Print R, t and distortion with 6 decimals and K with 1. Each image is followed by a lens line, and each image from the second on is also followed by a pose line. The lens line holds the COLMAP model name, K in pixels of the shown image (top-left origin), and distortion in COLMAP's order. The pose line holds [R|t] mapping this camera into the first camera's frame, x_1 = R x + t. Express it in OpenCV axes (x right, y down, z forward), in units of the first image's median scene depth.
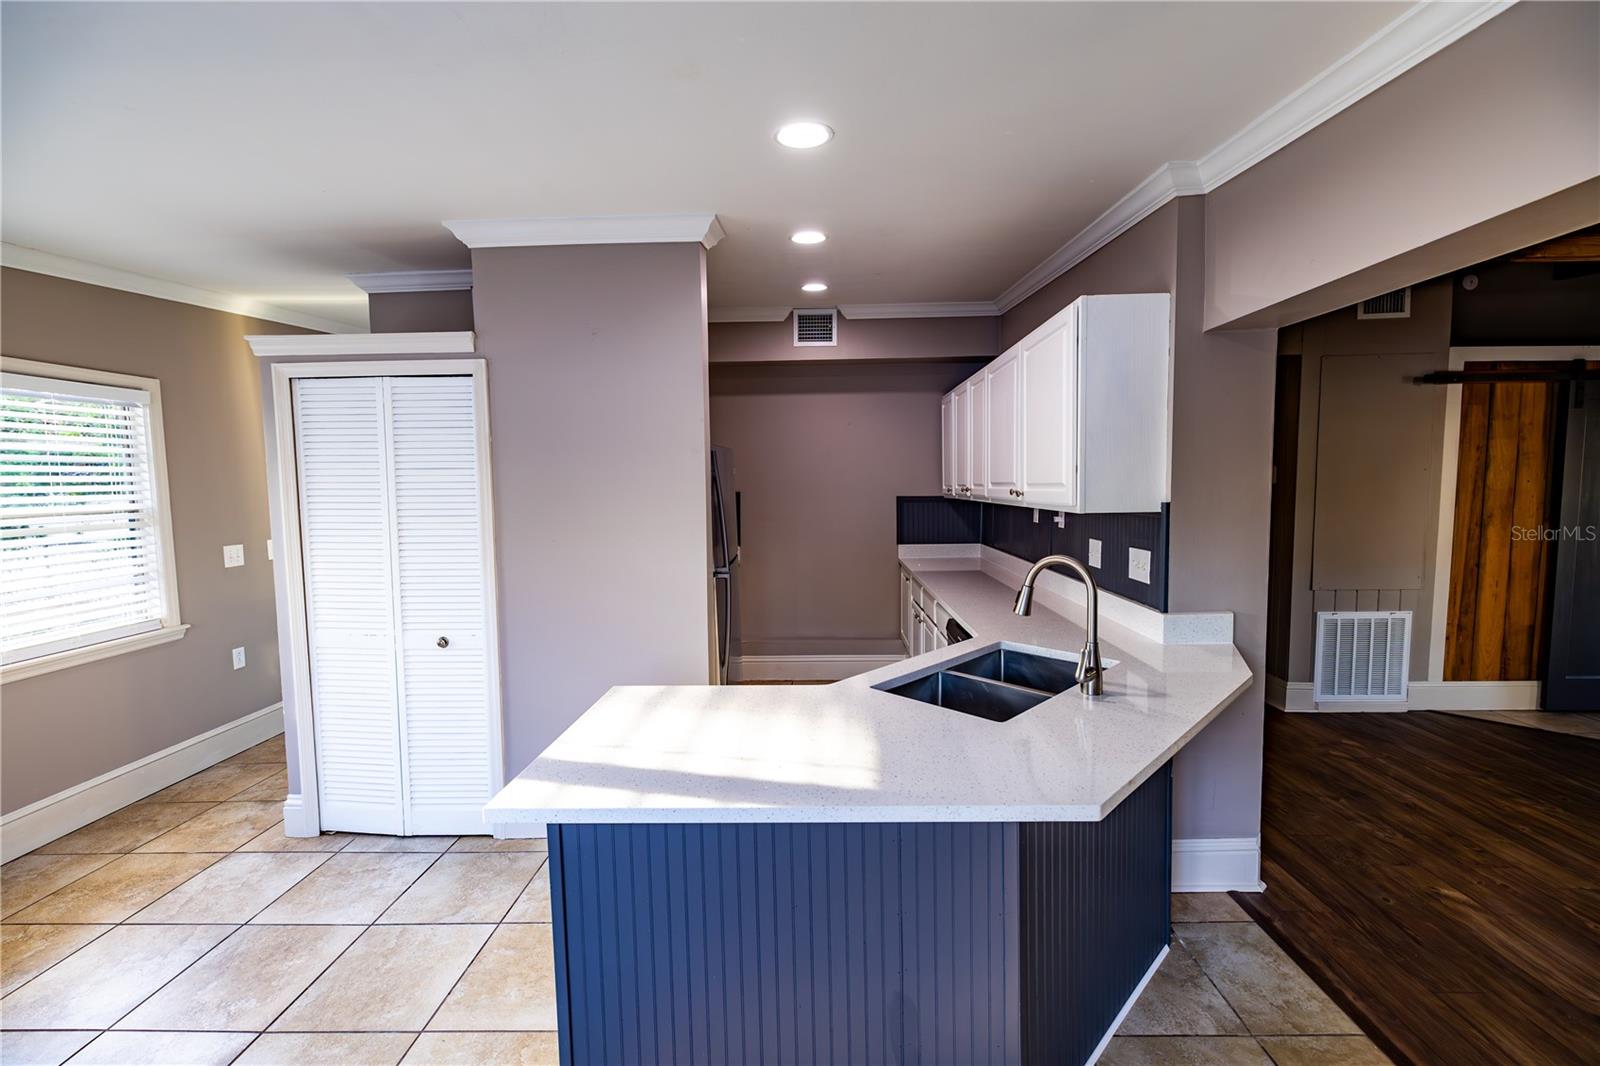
lens RADIAL K [[672.0, 0, 800.0], [0, 672.0, 533.0], [0, 0, 1]] dist [0.000493, -0.000133]
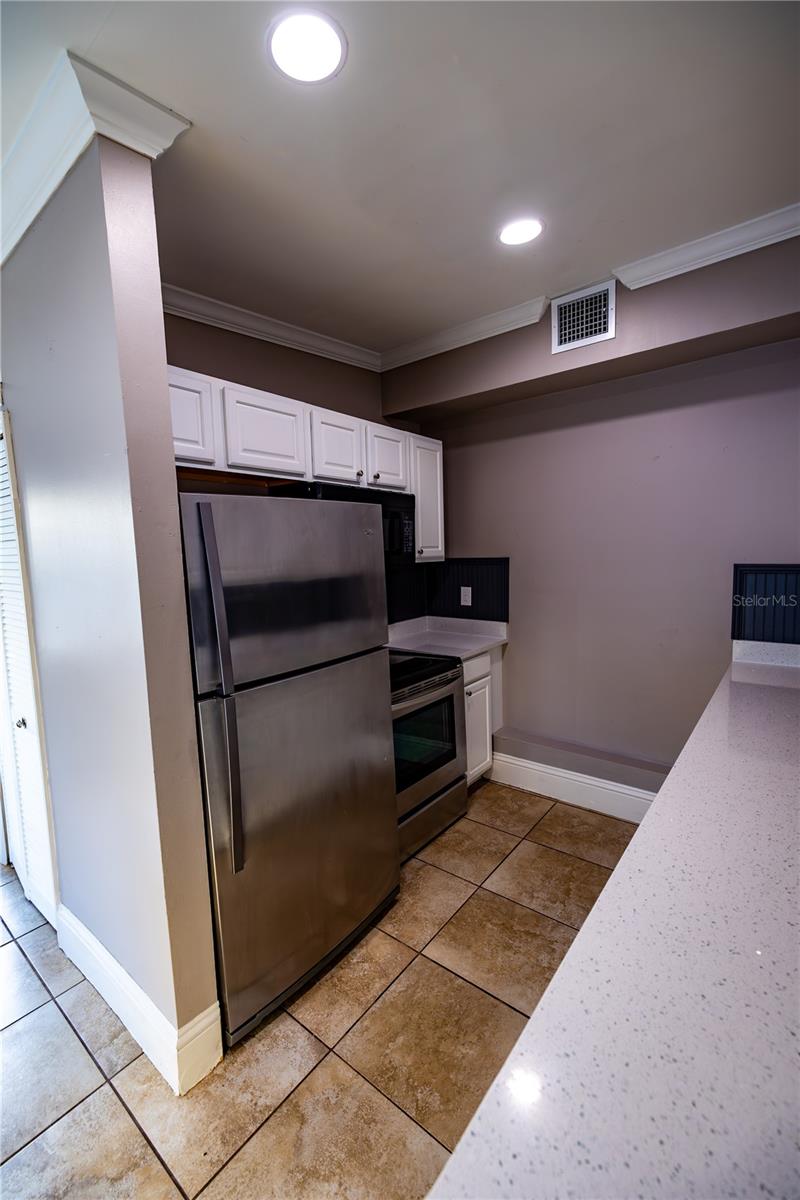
lens RADIAL K [[504.0, 0, 400.0], [0, 504.0, 600.0], [0, 0, 1]] dist [0.000493, -0.000133]
pose [[0.798353, 0.049351, -0.600164, 0.196829], [-0.027757, 0.998593, 0.045191, -0.036386], [0.601550, -0.019420, 0.798599, 0.470107]]
